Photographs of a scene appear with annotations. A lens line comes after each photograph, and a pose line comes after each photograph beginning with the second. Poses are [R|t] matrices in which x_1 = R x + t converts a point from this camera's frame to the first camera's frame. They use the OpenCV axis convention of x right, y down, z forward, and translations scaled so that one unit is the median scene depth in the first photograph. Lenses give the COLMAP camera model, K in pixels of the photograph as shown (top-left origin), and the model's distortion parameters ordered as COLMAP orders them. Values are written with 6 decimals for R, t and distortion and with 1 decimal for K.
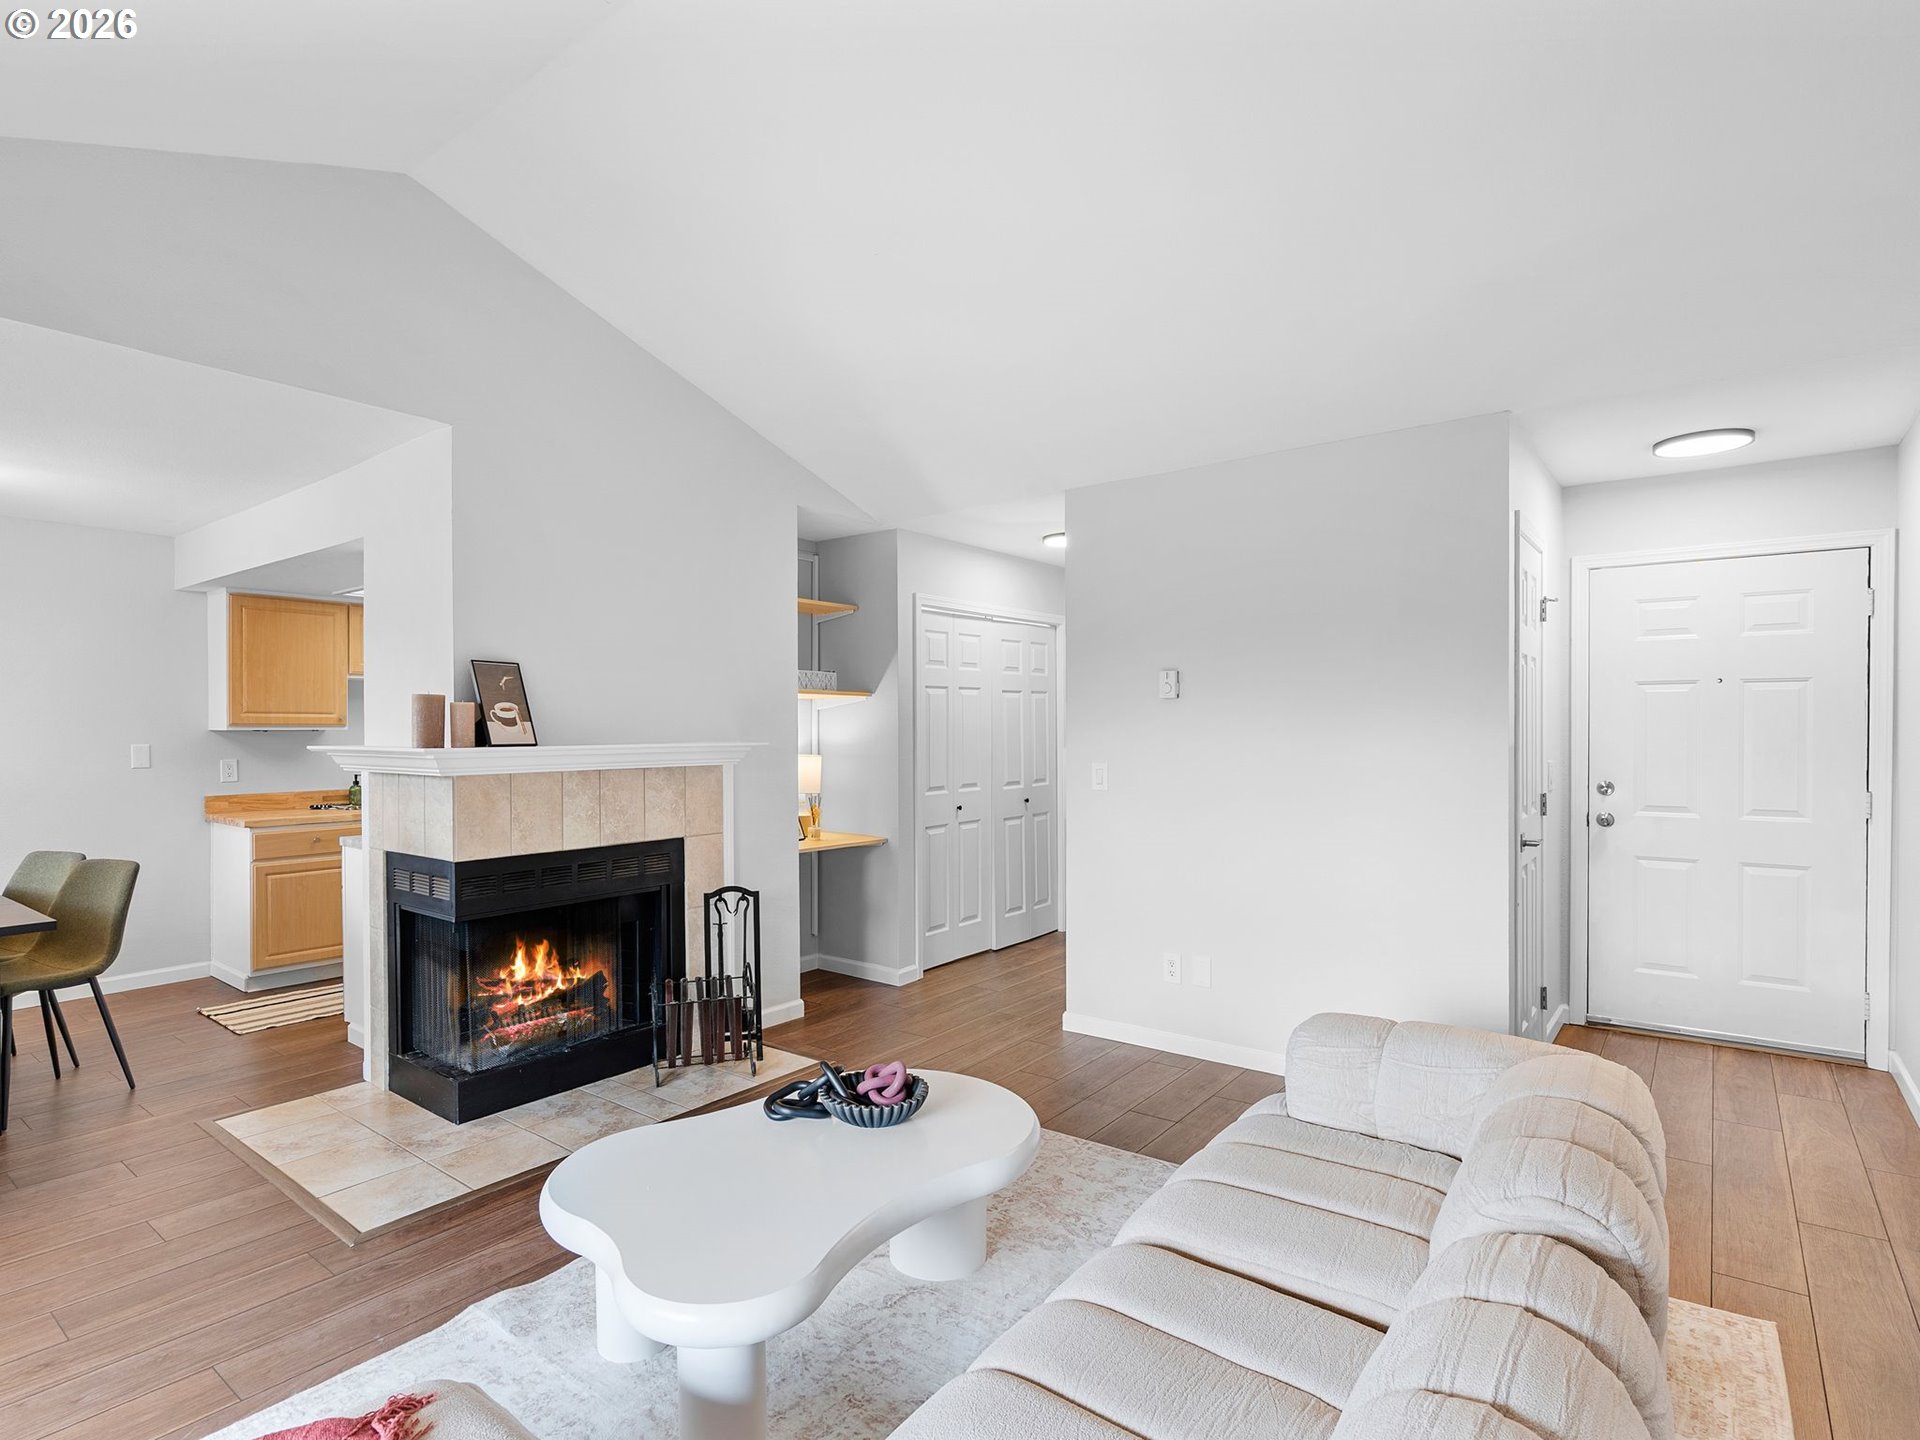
lens RADIAL K [[982.3, 0, 947.5], [0, 982.3, 733.6], [0, 0, 1]] dist [-0.041317, 0.000351]
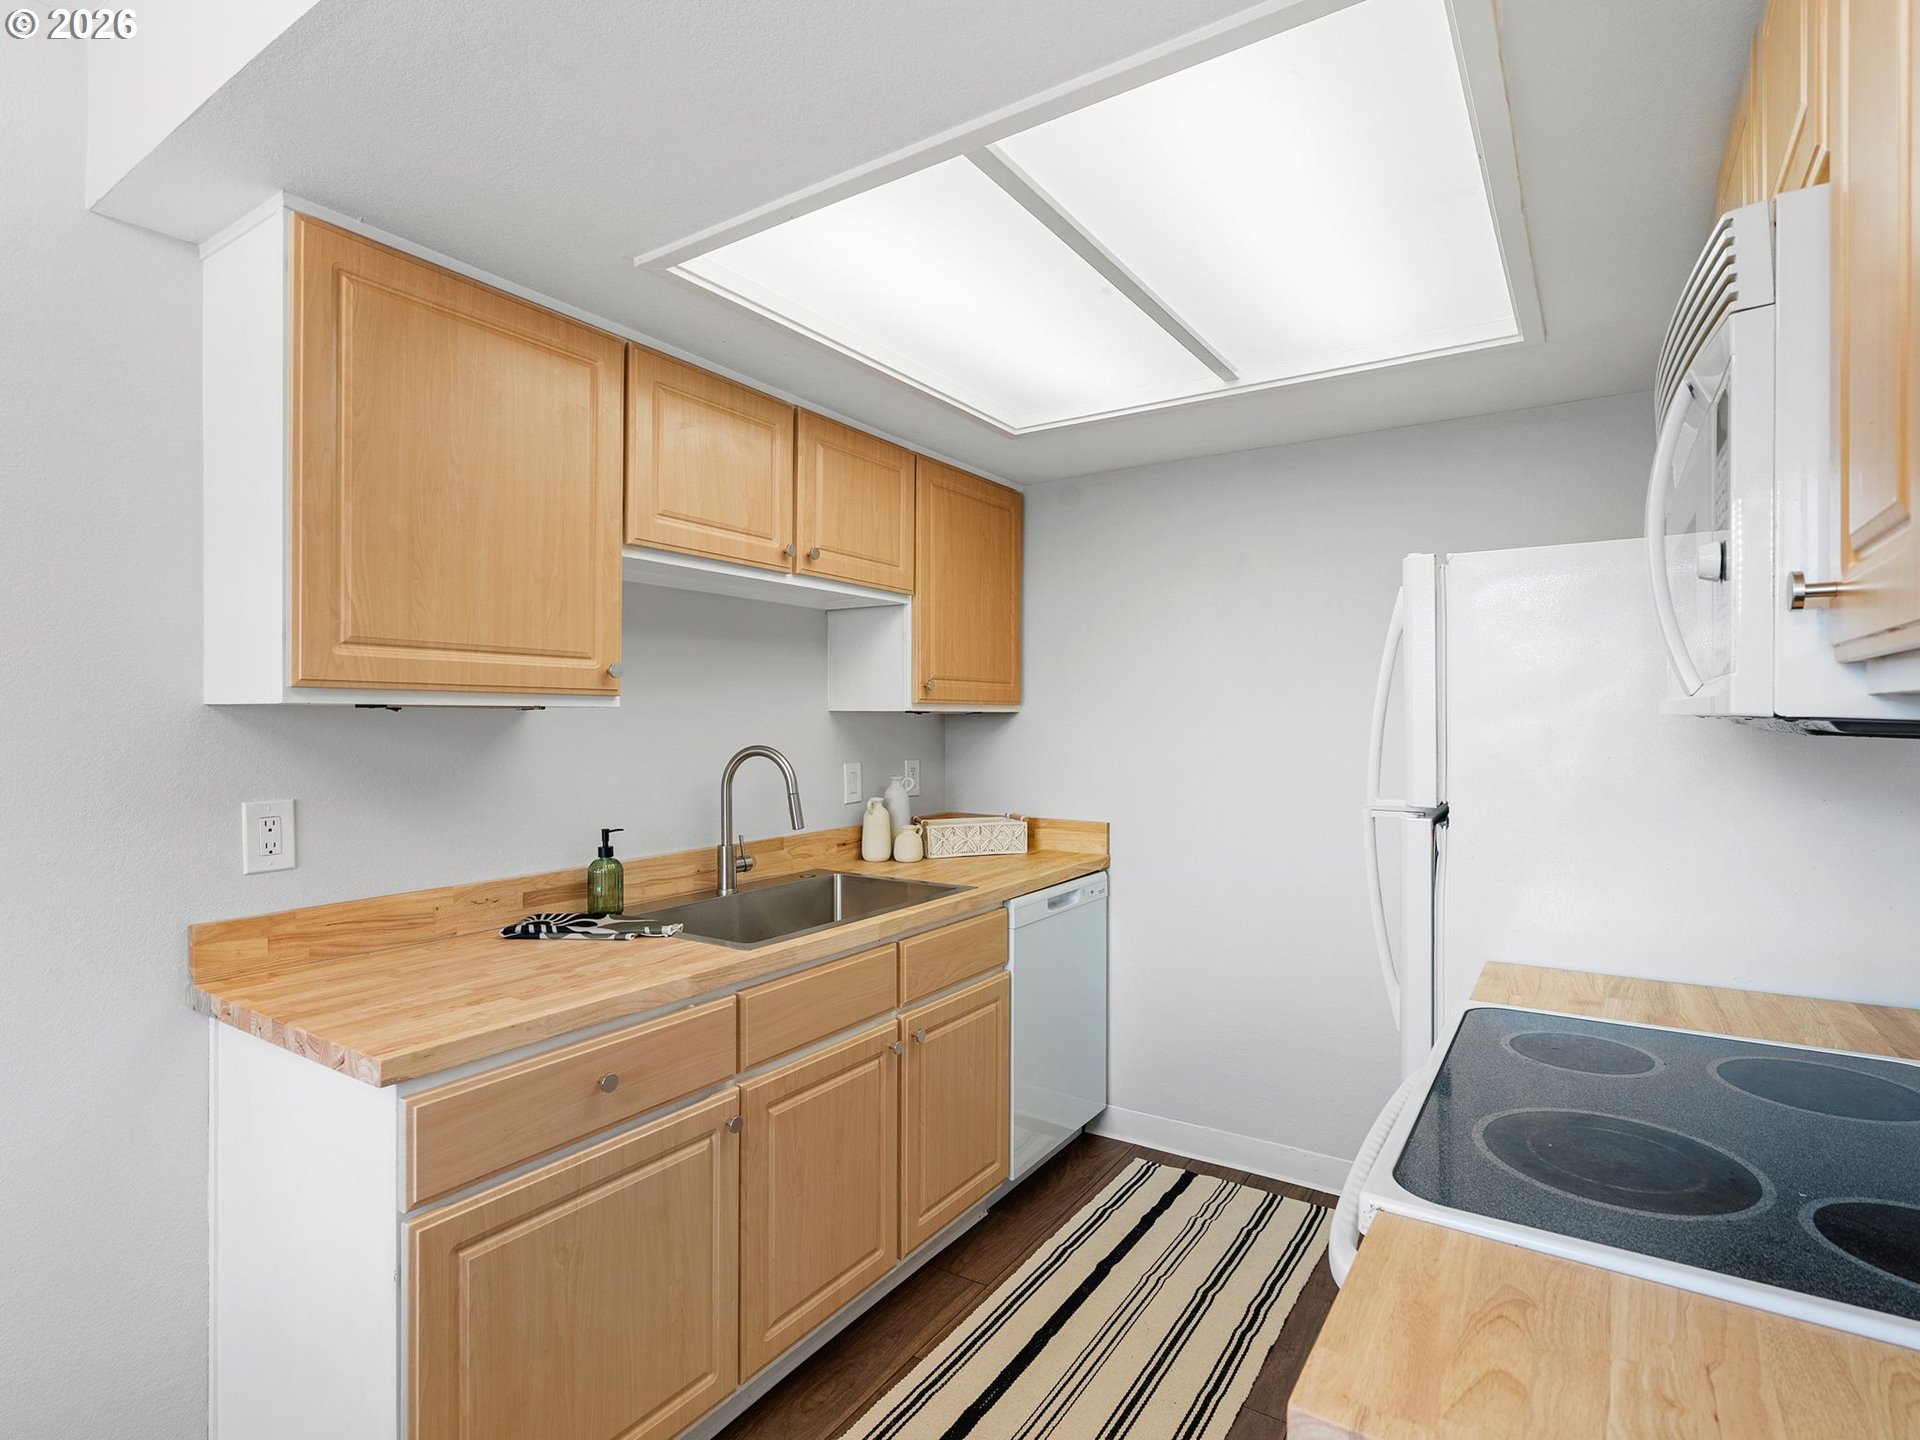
lens RADIAL K [[982.3, 0, 964.5], [0, 982.3, 710.3], [0, 0, 1]] dist [-0.041317, 0.000351]
pose [[0.997100, 0.001954, 0.076081, -0.555799], [-0.000925, 0.999908, -0.013558, 0.002397], [-0.076101, 0.013448, 0.997009, 0.682901]]
